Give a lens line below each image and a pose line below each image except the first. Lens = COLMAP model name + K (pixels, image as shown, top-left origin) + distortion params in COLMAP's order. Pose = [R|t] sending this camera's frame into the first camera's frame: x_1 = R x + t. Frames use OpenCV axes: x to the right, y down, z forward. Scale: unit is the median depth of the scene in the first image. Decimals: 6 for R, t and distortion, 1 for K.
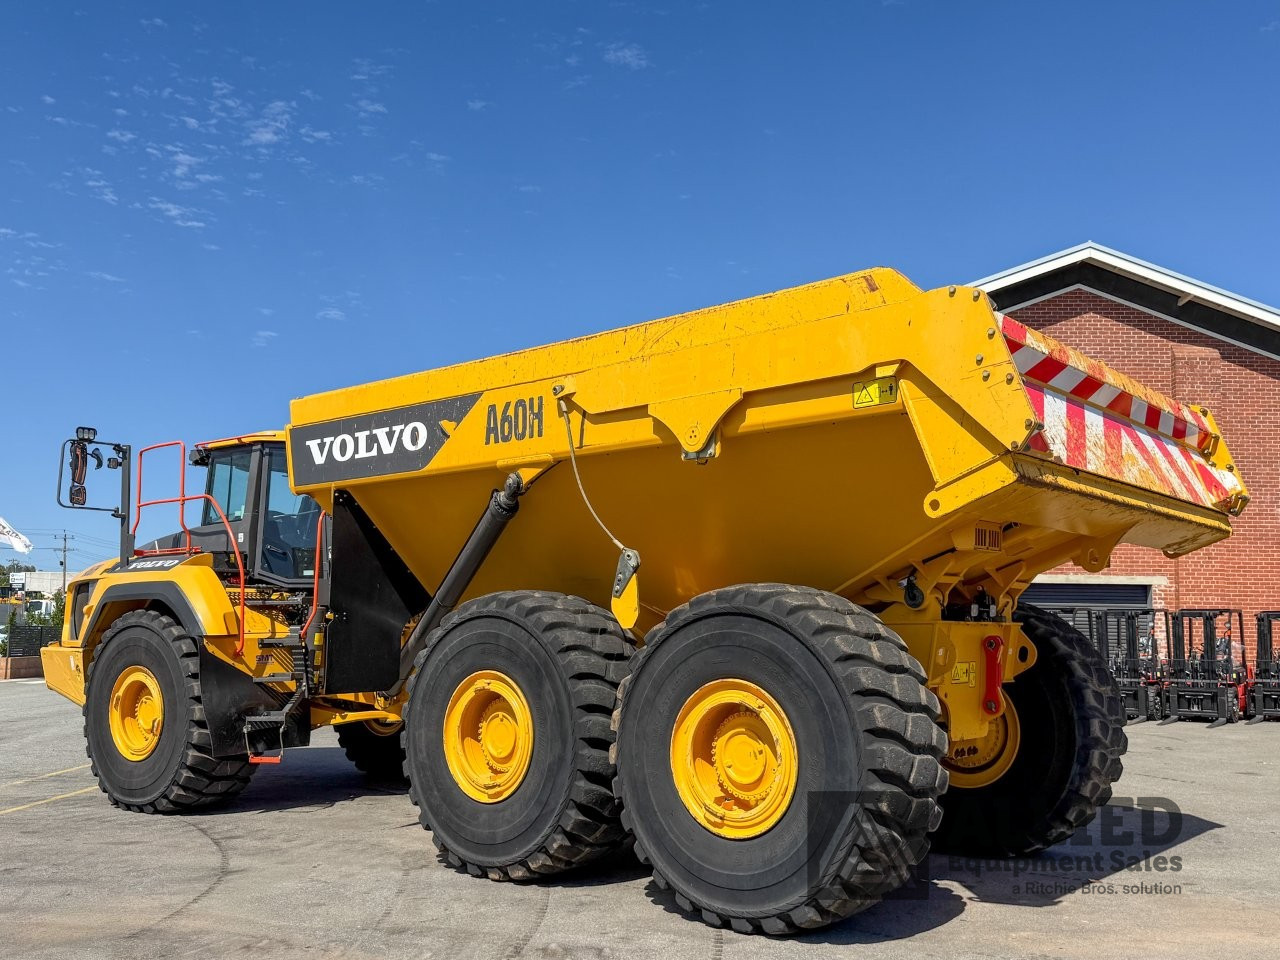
lens RADIAL K [[1128.2, 0, 661.0], [0, 1128.2, 565.7], [0, 0, 1]] dist [0.109147, -0.228028]
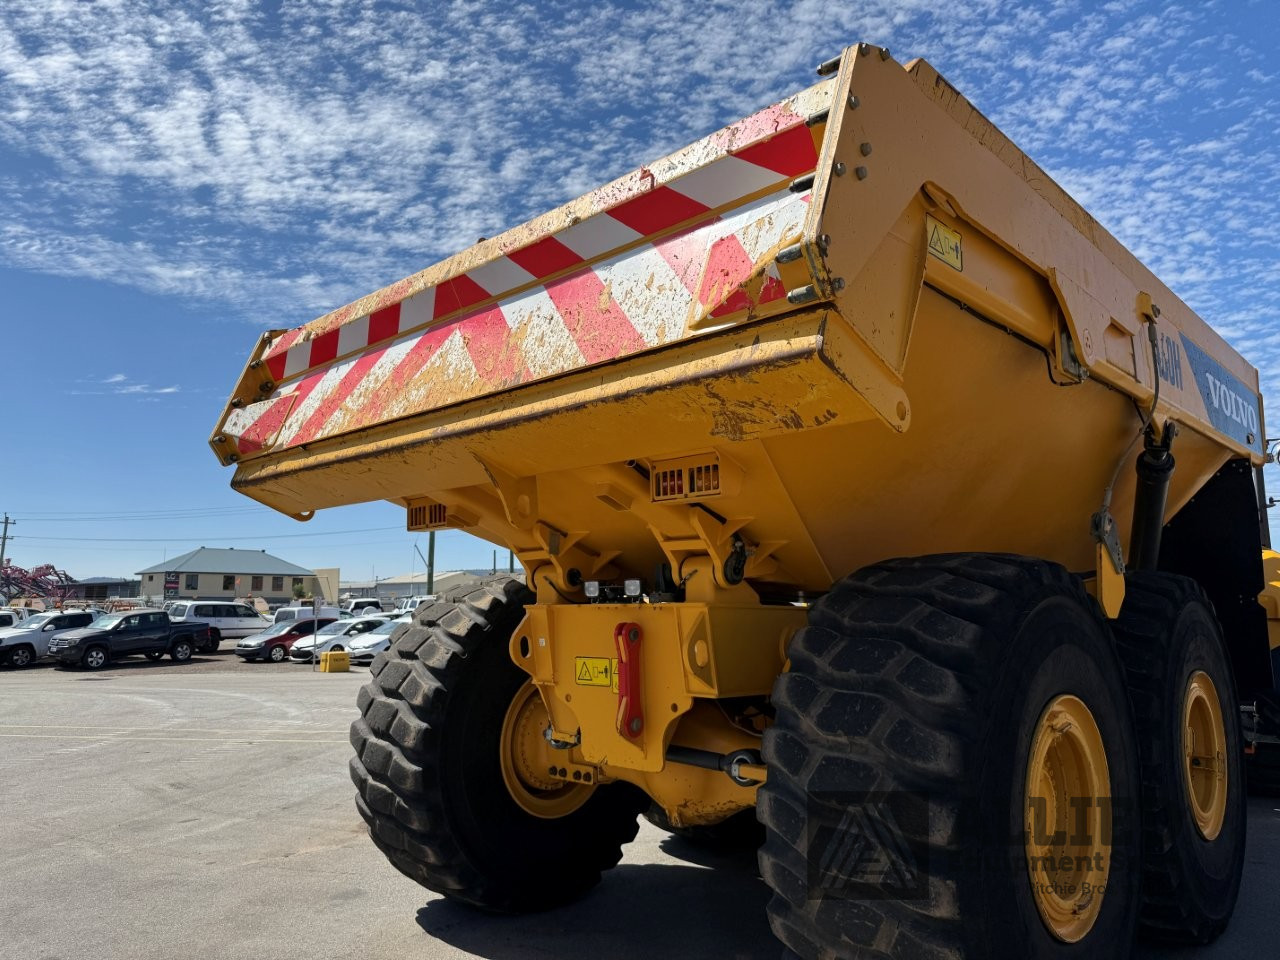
lens RADIAL K [[892.3, 0, 642.7], [0, 892.3, 486.5], [0, 0, 1]] dist [0.082477, -0.114997]
pose [[-0.050500, -0.142541, -0.988500, 0.808524], [0.060524, 0.987507, -0.145490, 0.055695], [0.996888, -0.067175, -0.041242, 0.981001]]
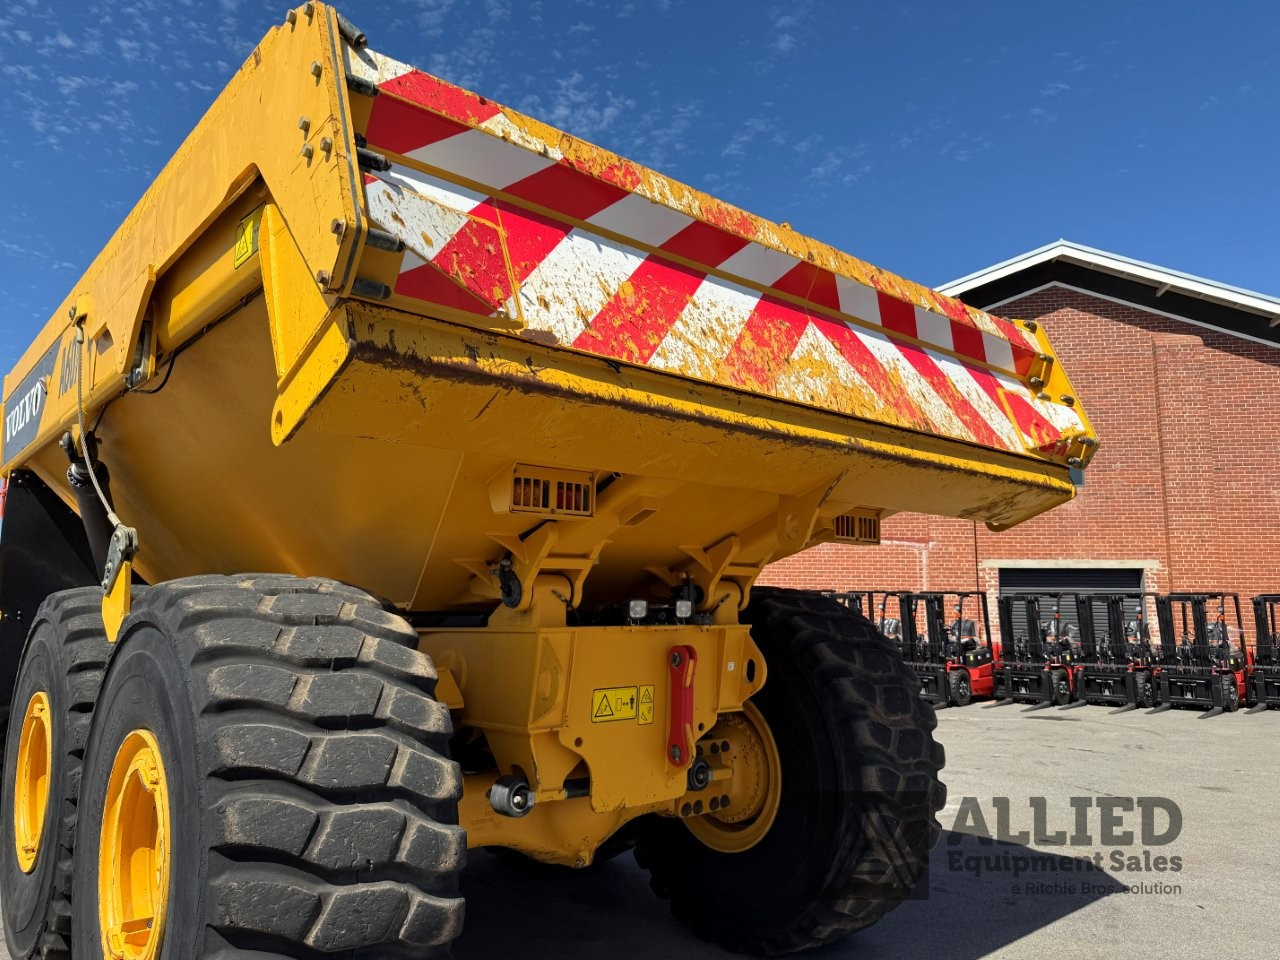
lens RADIAL K [[892.3, 0, 642.7], [0, 892.3, 486.5], [0, 0, 1]] dist [0.082477, -0.114997]
pose [[0.989537, -0.022788, -0.142470, 0.328596], [0.011584, 0.996809, -0.078983, 0.007635], [0.143815, 0.076506, 0.986643, 0.434735]]
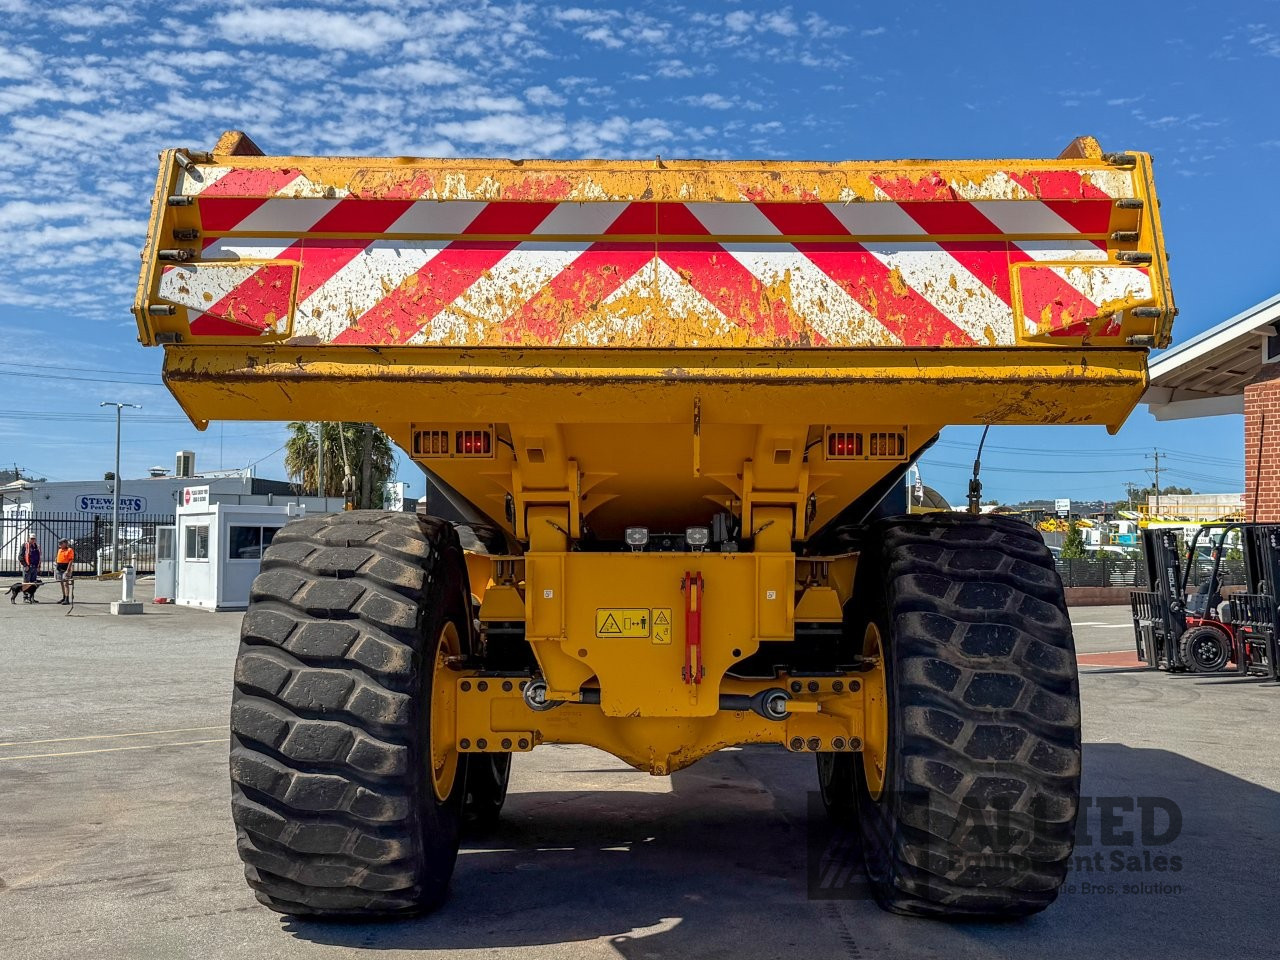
lens RADIAL K [[1385.3, 0, 682.7], [0, 1385.3, 513.0], [0, 0, 1]] dist [0.128694, -0.183059]
pose [[0.658253, -0.028693, -0.752250, 0.875377], [0.045176, 0.998978, 0.001426, 0.022702], [0.751440, -0.034922, 0.658877, 0.414725]]
